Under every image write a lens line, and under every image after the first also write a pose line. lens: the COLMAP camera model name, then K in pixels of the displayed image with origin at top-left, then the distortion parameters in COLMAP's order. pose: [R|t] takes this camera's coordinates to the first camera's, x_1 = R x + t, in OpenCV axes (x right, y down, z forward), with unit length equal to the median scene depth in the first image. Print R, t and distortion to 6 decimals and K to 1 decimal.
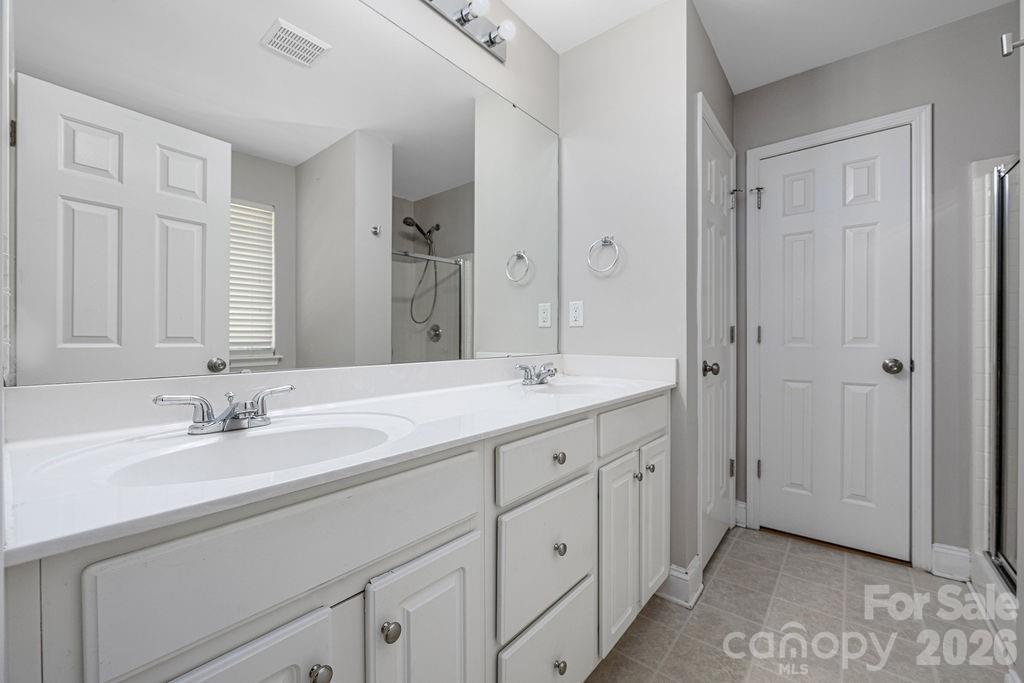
lens RADIAL K [[417.3, 0, 508.2], [0, 417.3, 342.8], [0, 0, 1]] dist [-0.007203, 0.000195]
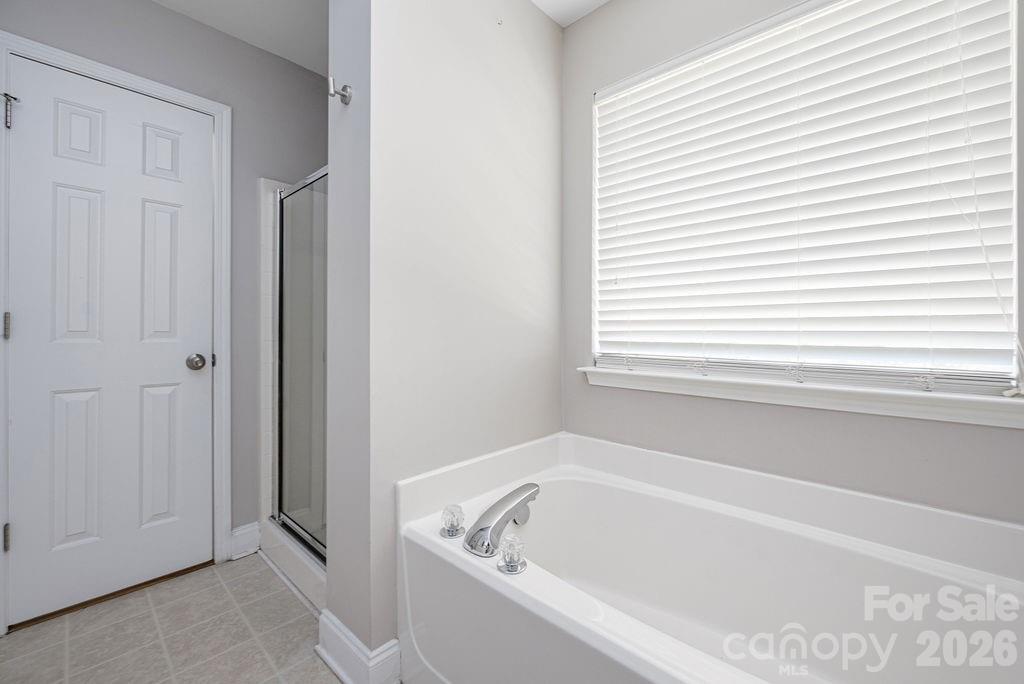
lens RADIAL K [[417.3, 0, 509.8], [0, 417.3, 330.8], [0, 0, 1]] dist [-0.007203, 0.000195]
pose [[0.060793, 0.007555, 0.998122, 0.024418], [0.002064, 0.999968, -0.007695, -0.005504], [-0.998148, 0.002528, 0.060776, 0.229861]]
